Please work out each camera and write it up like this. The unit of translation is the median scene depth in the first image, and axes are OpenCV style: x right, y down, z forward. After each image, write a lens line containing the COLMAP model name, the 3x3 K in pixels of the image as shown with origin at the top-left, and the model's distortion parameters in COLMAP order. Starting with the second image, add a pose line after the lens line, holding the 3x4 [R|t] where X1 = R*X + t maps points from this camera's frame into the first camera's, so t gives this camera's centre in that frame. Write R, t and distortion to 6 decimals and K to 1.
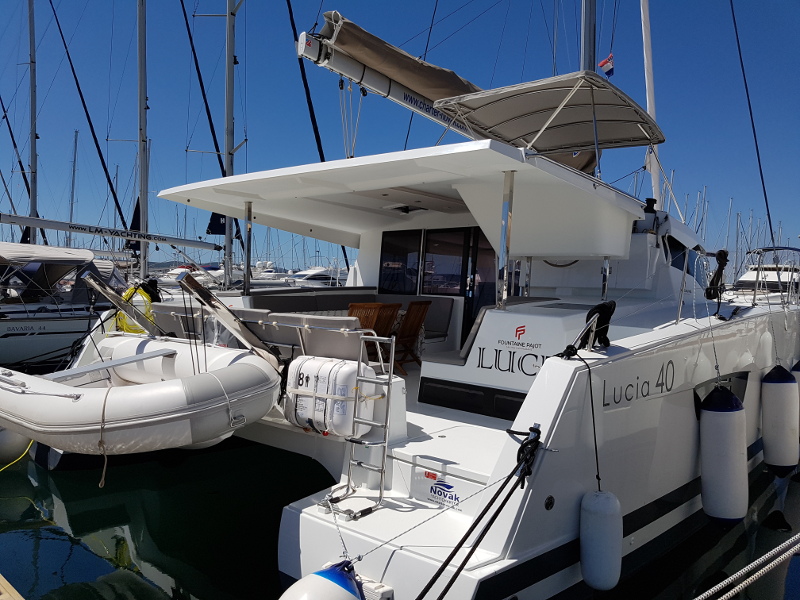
lens RADIAL K [[599.3, 0, 400.0], [0, 599.3, 300.0], [0, 0, 1]] dist [0.056083, -0.001064]
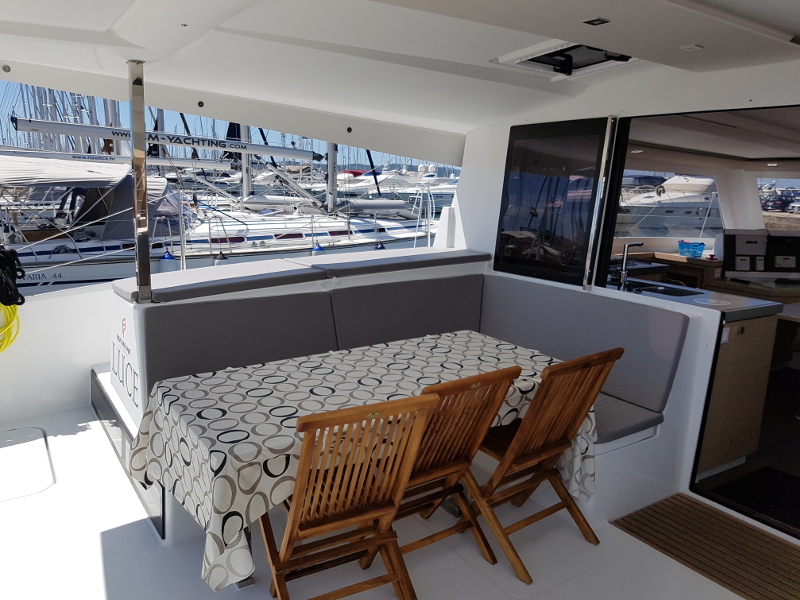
lens RADIAL K [[599.3, 0, 400.0], [0, 599.3, 300.0], [0, 0, 1]] dist [0.056083, -0.001064]
pose [[0.960012, 0.049135, -0.275613, 0.020152], [-0.003859, 0.986707, 0.162463, -0.058415], [0.279932, -0.154903, 0.947440, 0.521126]]
